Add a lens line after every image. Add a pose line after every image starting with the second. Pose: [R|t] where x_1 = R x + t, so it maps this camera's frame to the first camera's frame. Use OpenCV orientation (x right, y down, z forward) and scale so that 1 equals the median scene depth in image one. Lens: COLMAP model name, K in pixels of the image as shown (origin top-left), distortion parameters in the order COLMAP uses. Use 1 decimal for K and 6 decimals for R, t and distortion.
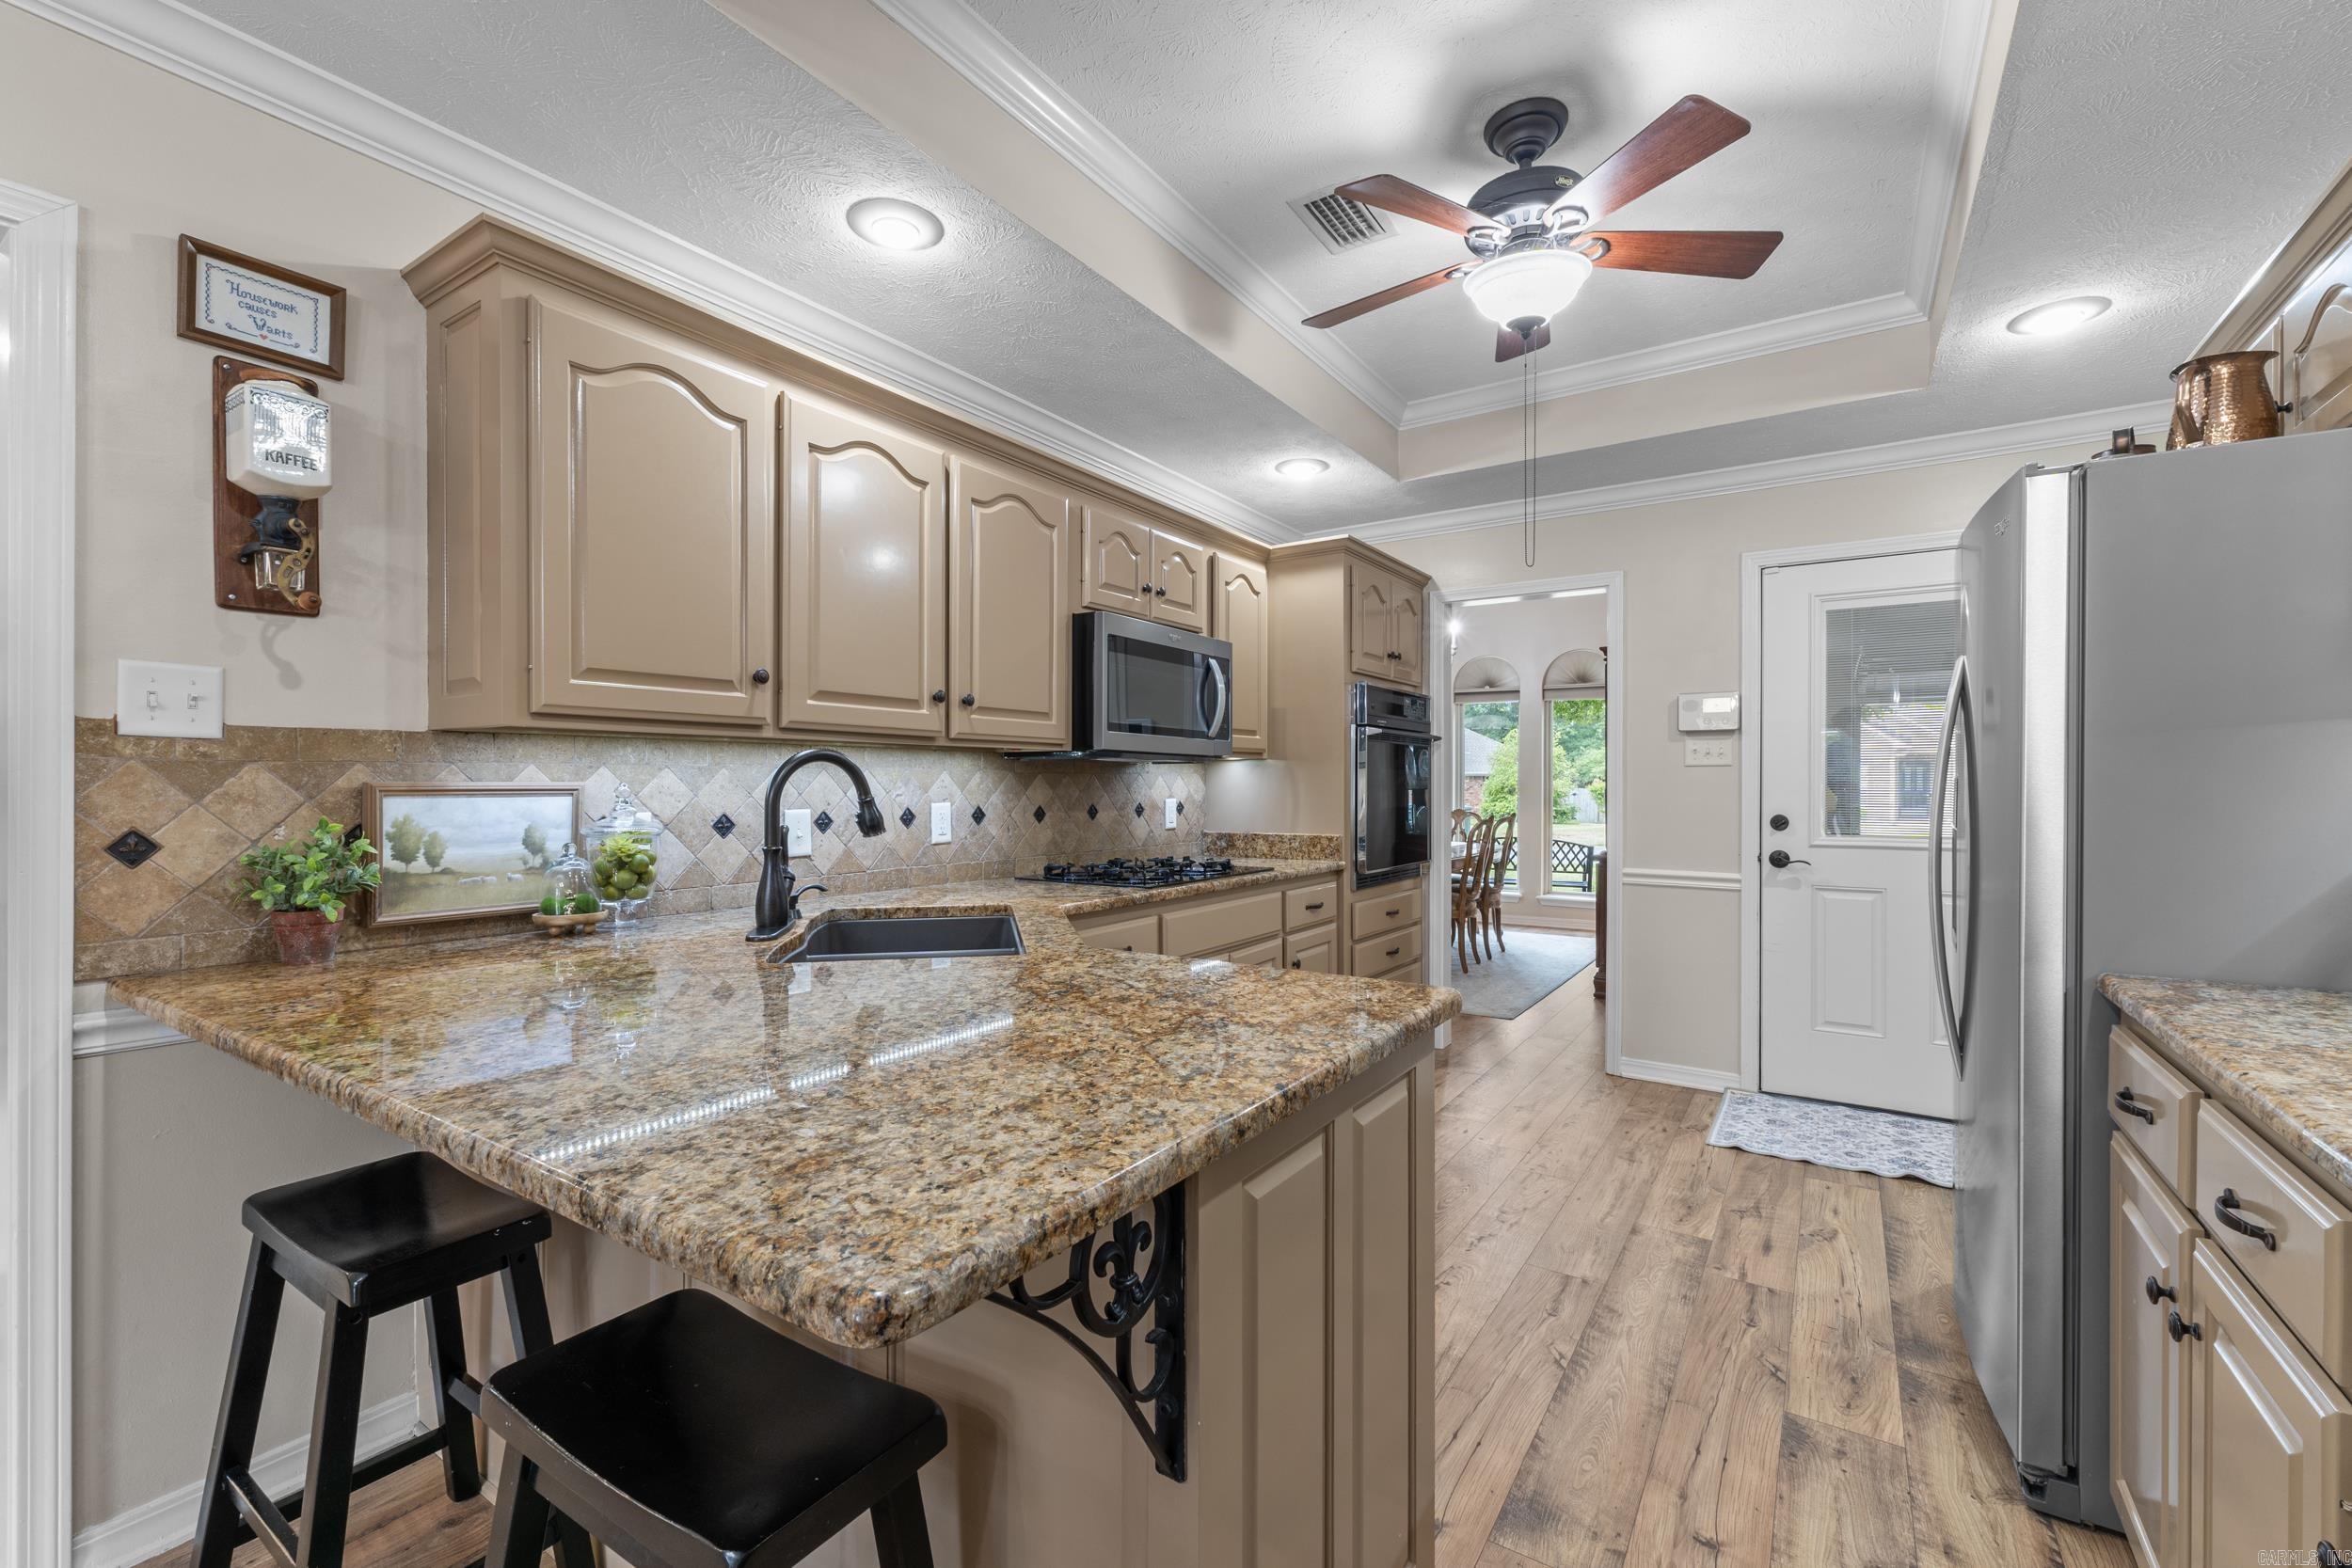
lens RADIAL K [[995.8, 0, 1182.1], [0, 995.8, 787.6], [0, 0, 1]] dist [0.001792, 0.000050]
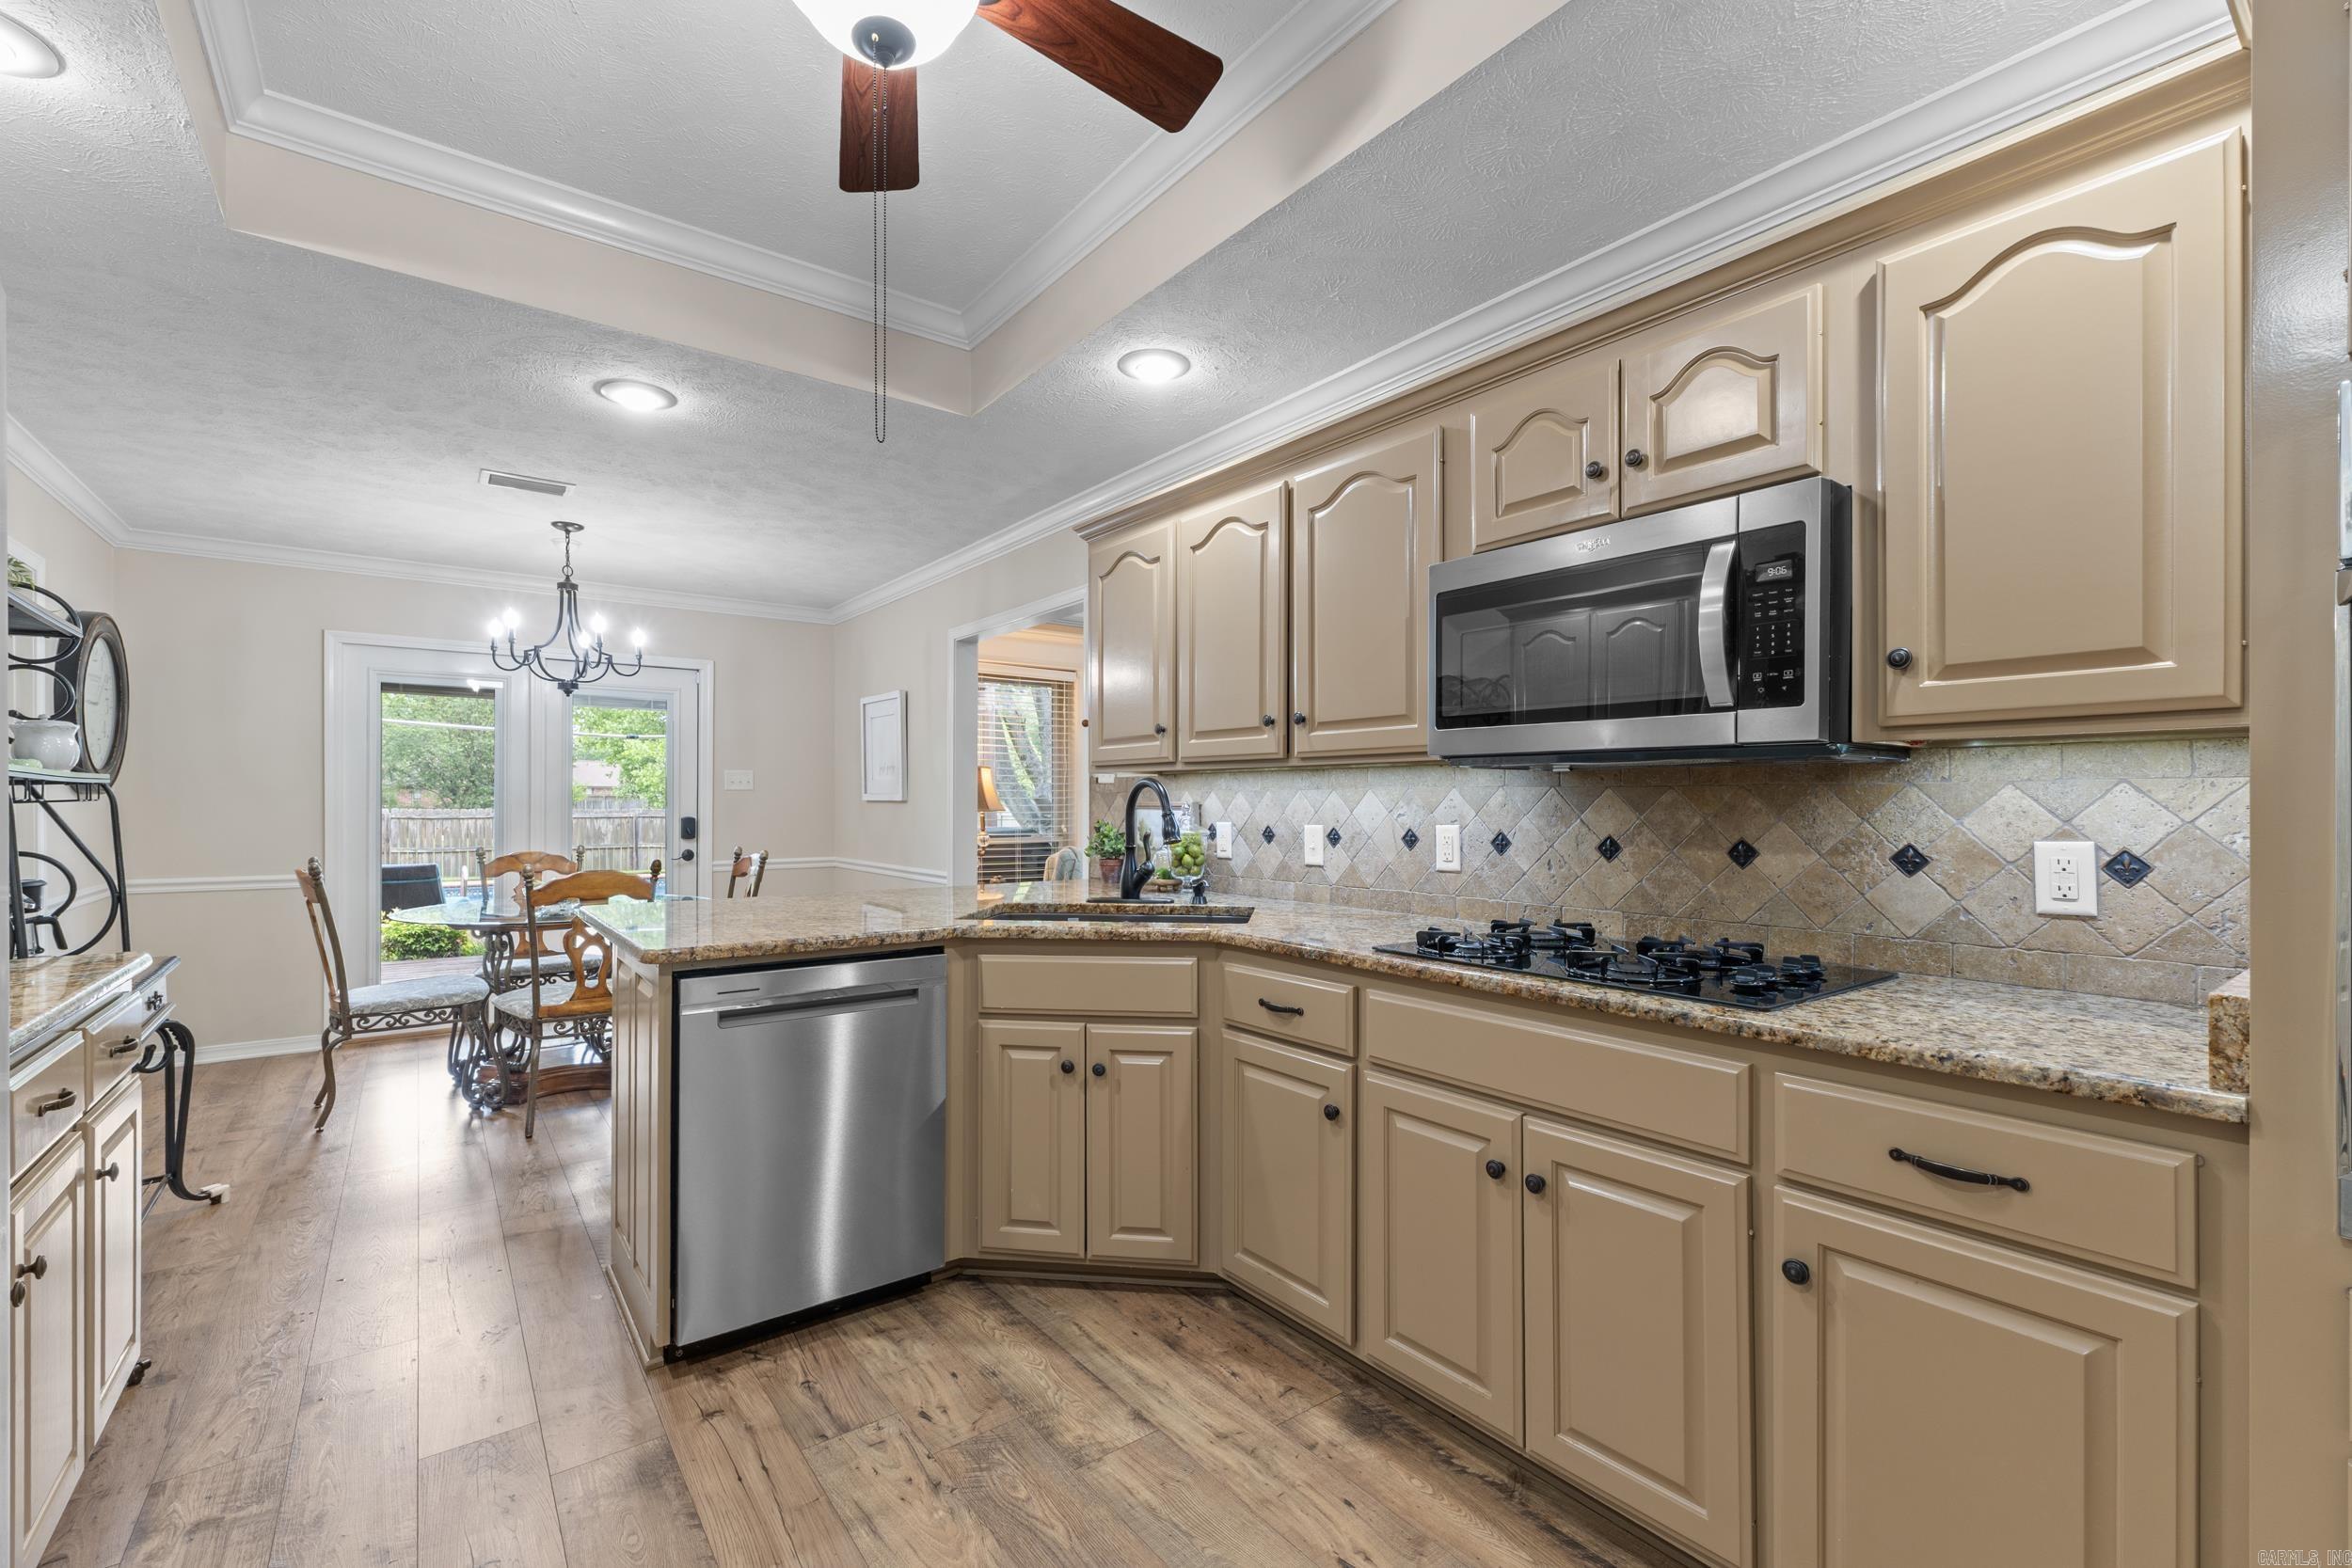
lens RADIAL K [[997.6, 0, 1167.2], [0, 997.6, 798.4], [0, 0, 1]] dist [-0.001390, -0.000148]
pose [[-0.343309, -0.006640, -0.939199, 0.643524], [-0.007463, 0.999963, -0.004341, -0.002129], [0.939193, 0.005519, -0.343346, 1.033513]]
